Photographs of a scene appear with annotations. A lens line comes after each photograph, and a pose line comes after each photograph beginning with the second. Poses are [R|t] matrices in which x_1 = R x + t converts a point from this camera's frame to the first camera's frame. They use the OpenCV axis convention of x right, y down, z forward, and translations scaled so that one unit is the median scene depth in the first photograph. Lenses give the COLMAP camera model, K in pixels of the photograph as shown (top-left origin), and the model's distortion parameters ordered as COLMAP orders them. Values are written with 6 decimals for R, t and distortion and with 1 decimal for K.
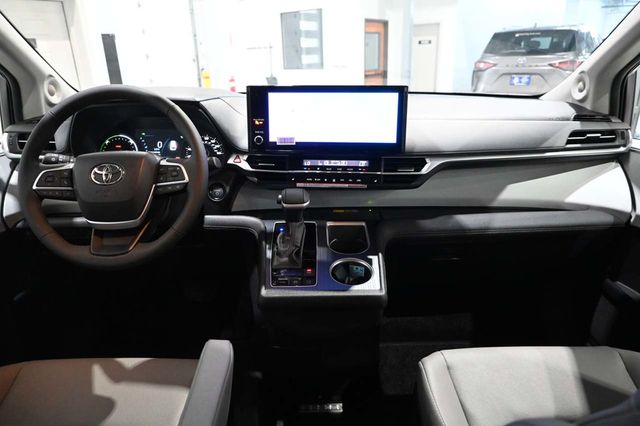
lens RADIAL K [[431.8, 0, 320.0], [0, 431.8, 213.0], [0, 0, 1]] dist [-0.003526, -0.004377]
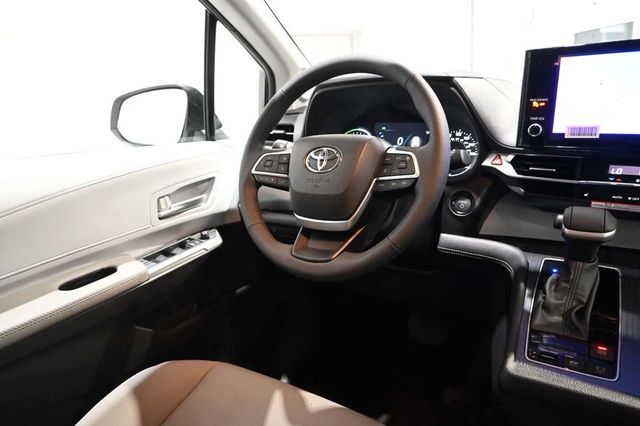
lens RADIAL K [[431.8, 0, 320.0], [0, 431.8, 213.0], [0, 0, 1]] dist [-0.003526, -0.004377]
pose [[0.830012, 0.109563, -0.546878, -0.039458], [-0.152359, 0.987762, -0.033349, 0.029414], [0.536532, 0.111001, 0.836548, 0.280864]]
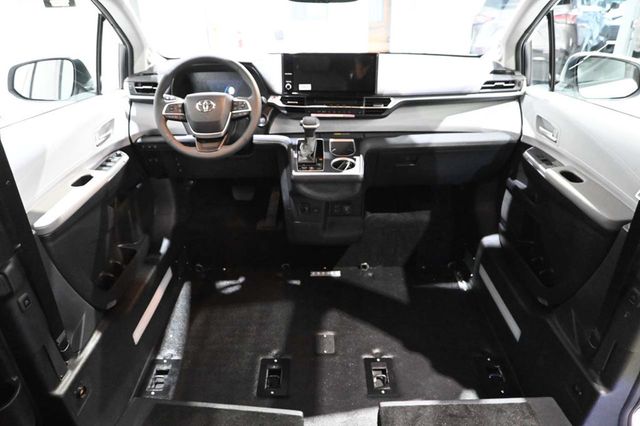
lens RADIAL K [[431.8, 0, 320.0], [0, 431.8, 213.0], [0, 0, 1]] dist [-0.003526, -0.004377]
pose [[0.999925, 0.003386, -0.011785, -0.000971], [-0.002145, 0.994603, 0.103730, 0.137072], [0.012072, -0.103697, 0.994536, -0.673752]]
